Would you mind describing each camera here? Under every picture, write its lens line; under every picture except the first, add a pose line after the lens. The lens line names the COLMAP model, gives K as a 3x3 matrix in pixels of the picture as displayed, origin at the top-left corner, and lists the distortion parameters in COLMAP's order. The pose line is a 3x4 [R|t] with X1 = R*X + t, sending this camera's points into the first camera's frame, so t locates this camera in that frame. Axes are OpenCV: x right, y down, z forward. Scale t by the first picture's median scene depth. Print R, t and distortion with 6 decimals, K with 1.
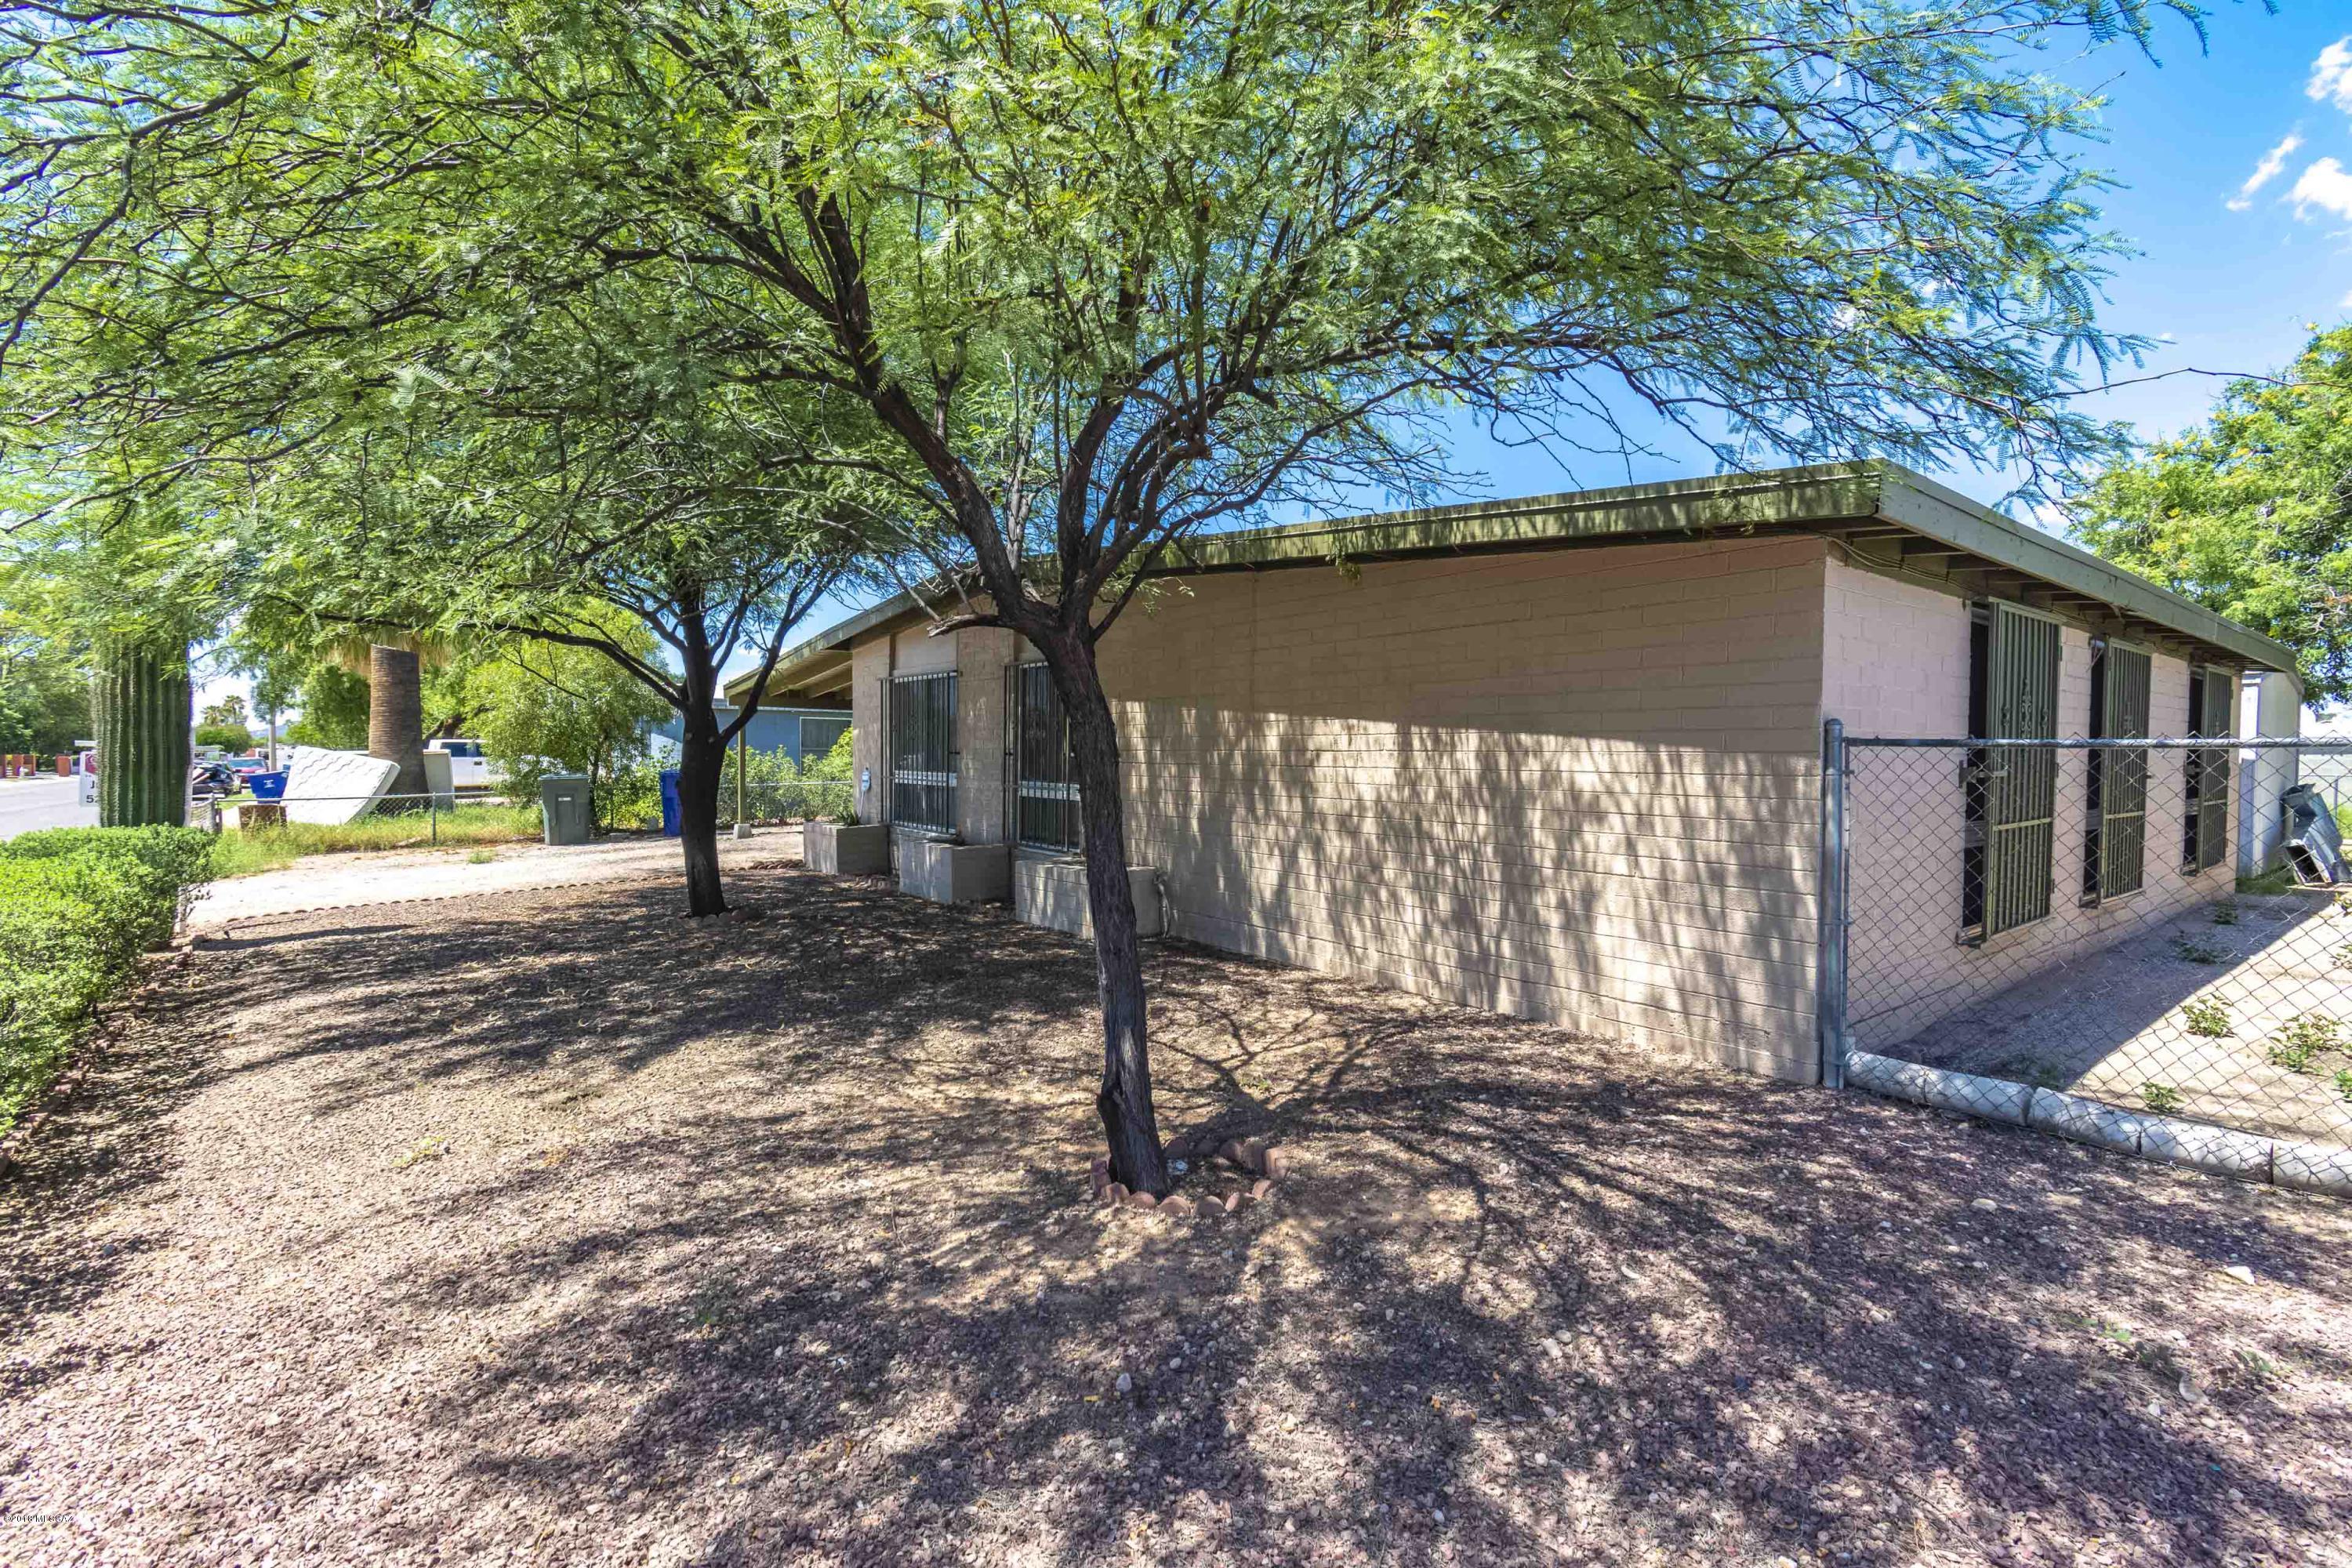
lens RADIAL K [[1034.4, 0, 1188.1], [0, 1034.4, 780.1], [0, 0, 1]] dist [0.021842, -0.009839]
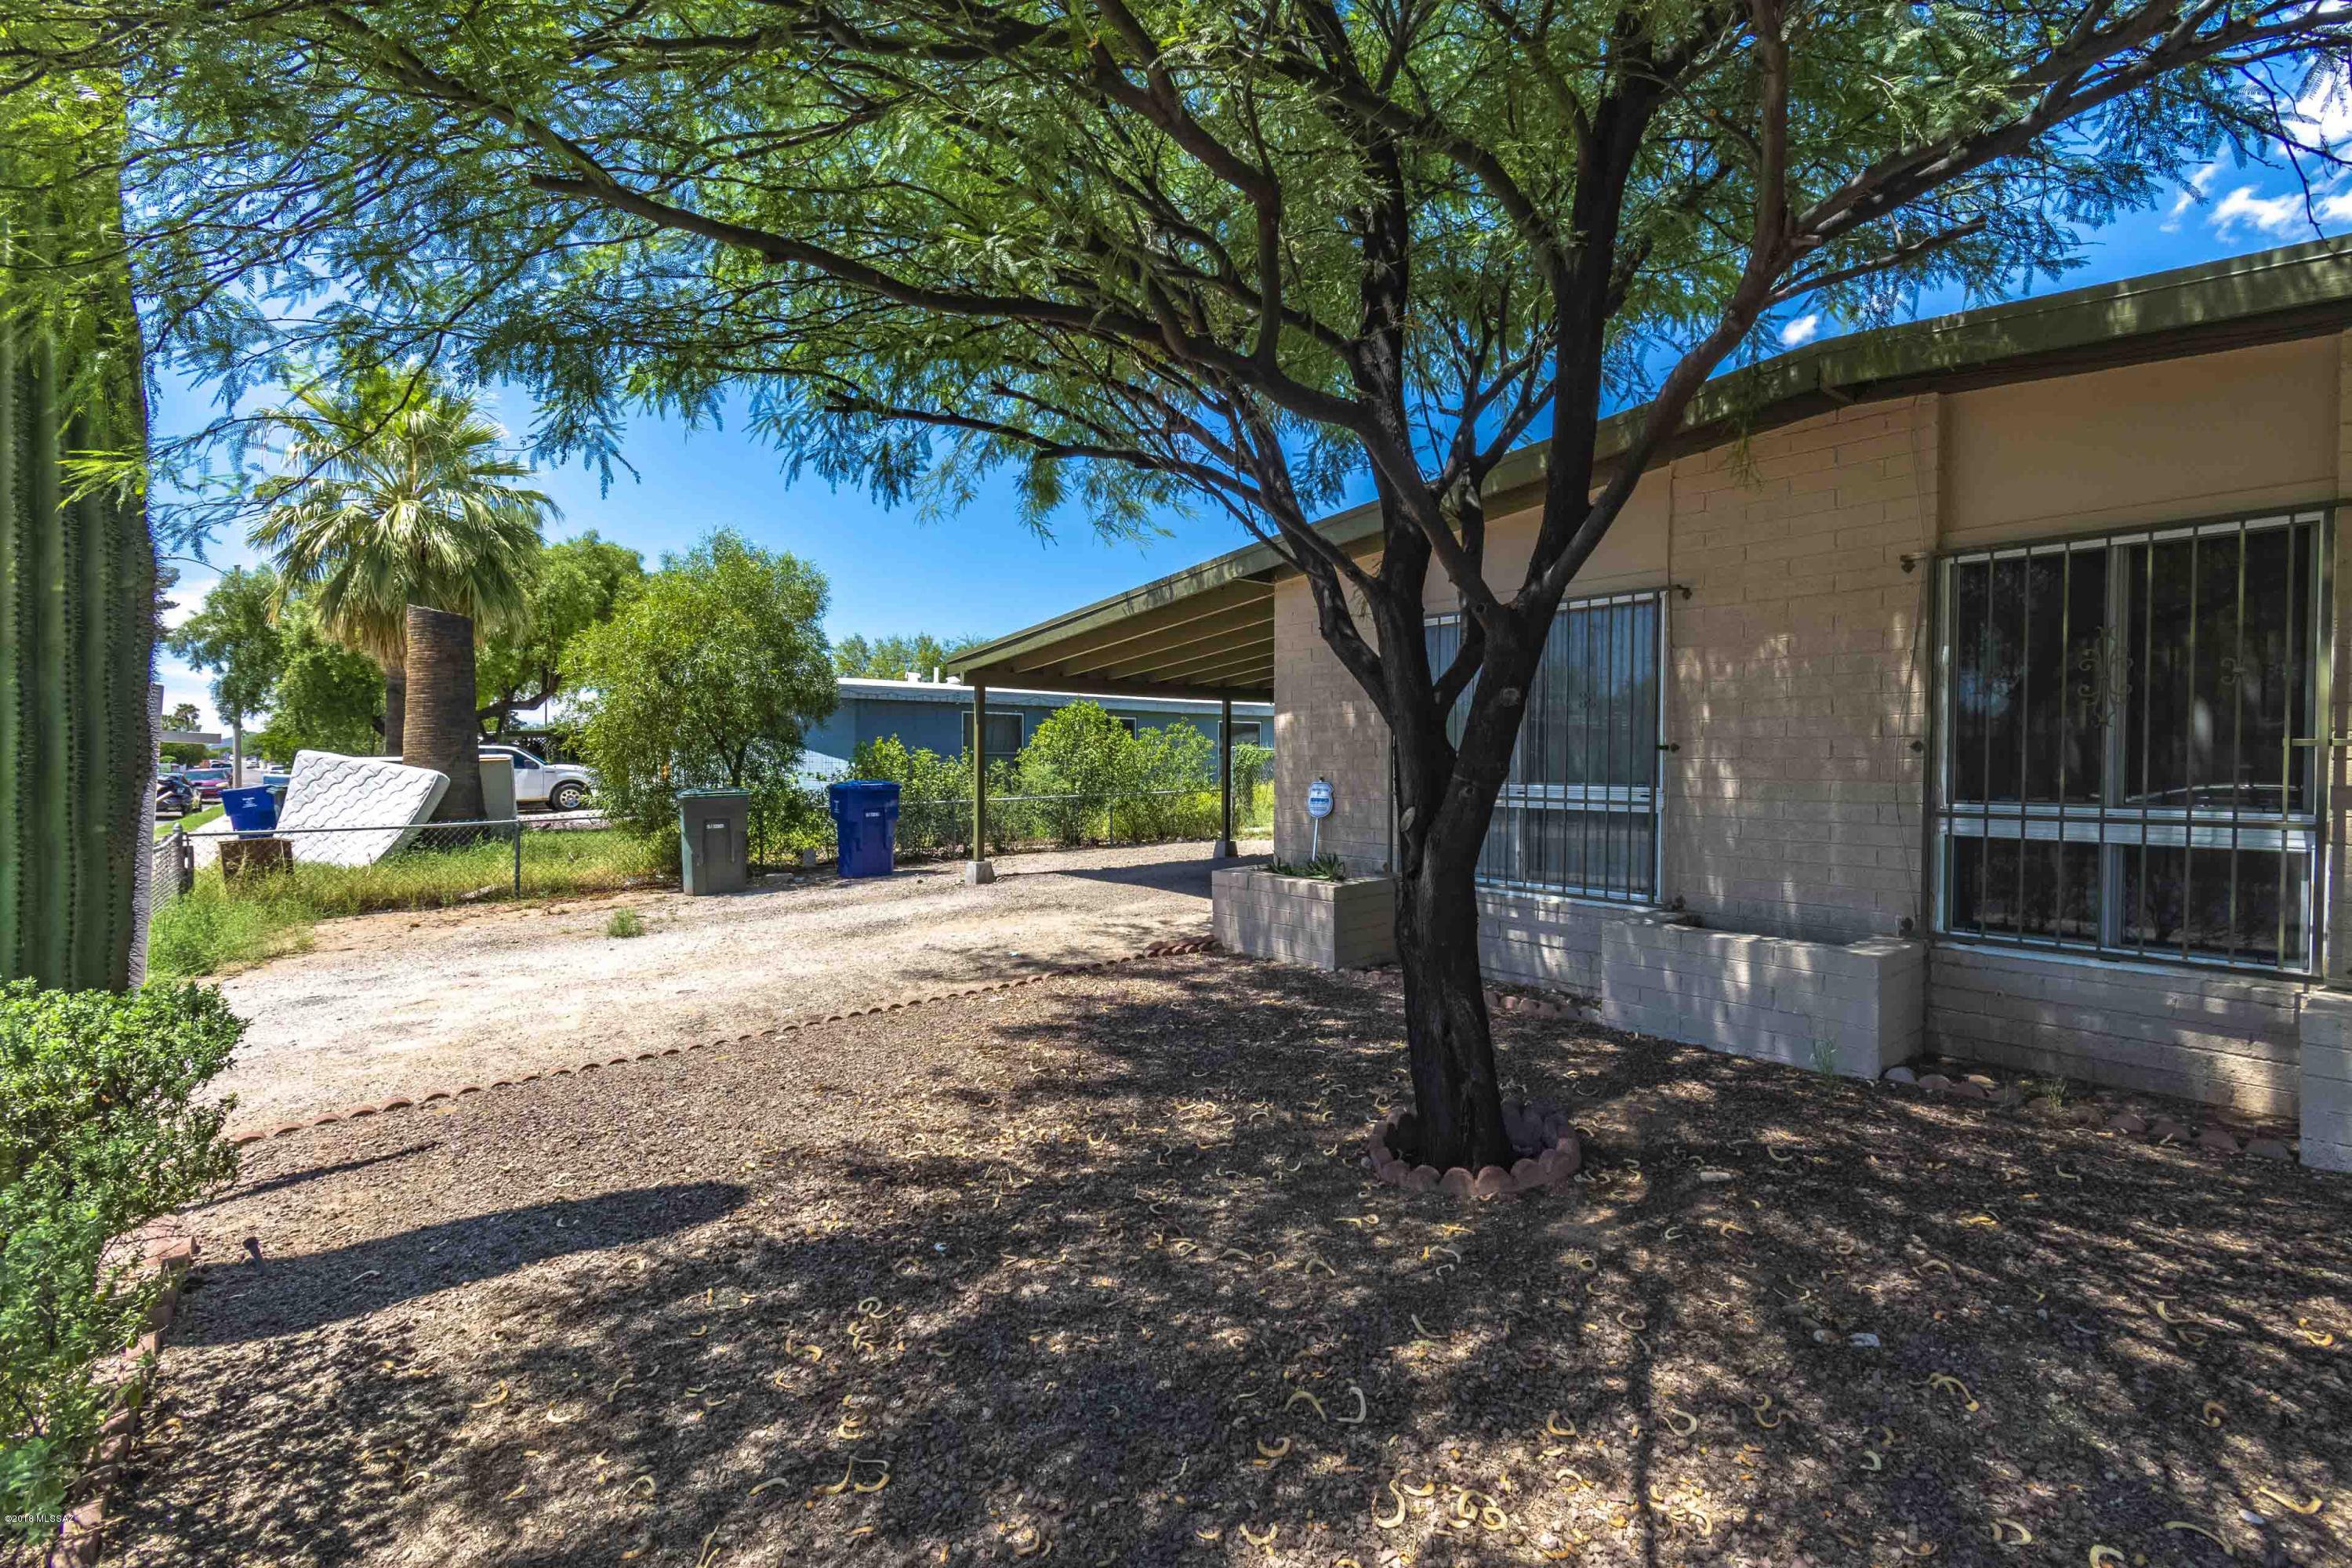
lens RADIAL K [[1034.4, 0, 1188.1], [0, 1034.4, 780.1], [0, 0, 1]] dist [0.021842, -0.009839]
pose [[0.999668, -0.004745, 0.025331, -0.279394], [0.004936, 0.999960, -0.007491, -0.004212], [-0.025294, 0.007613, 0.999651, 0.290848]]
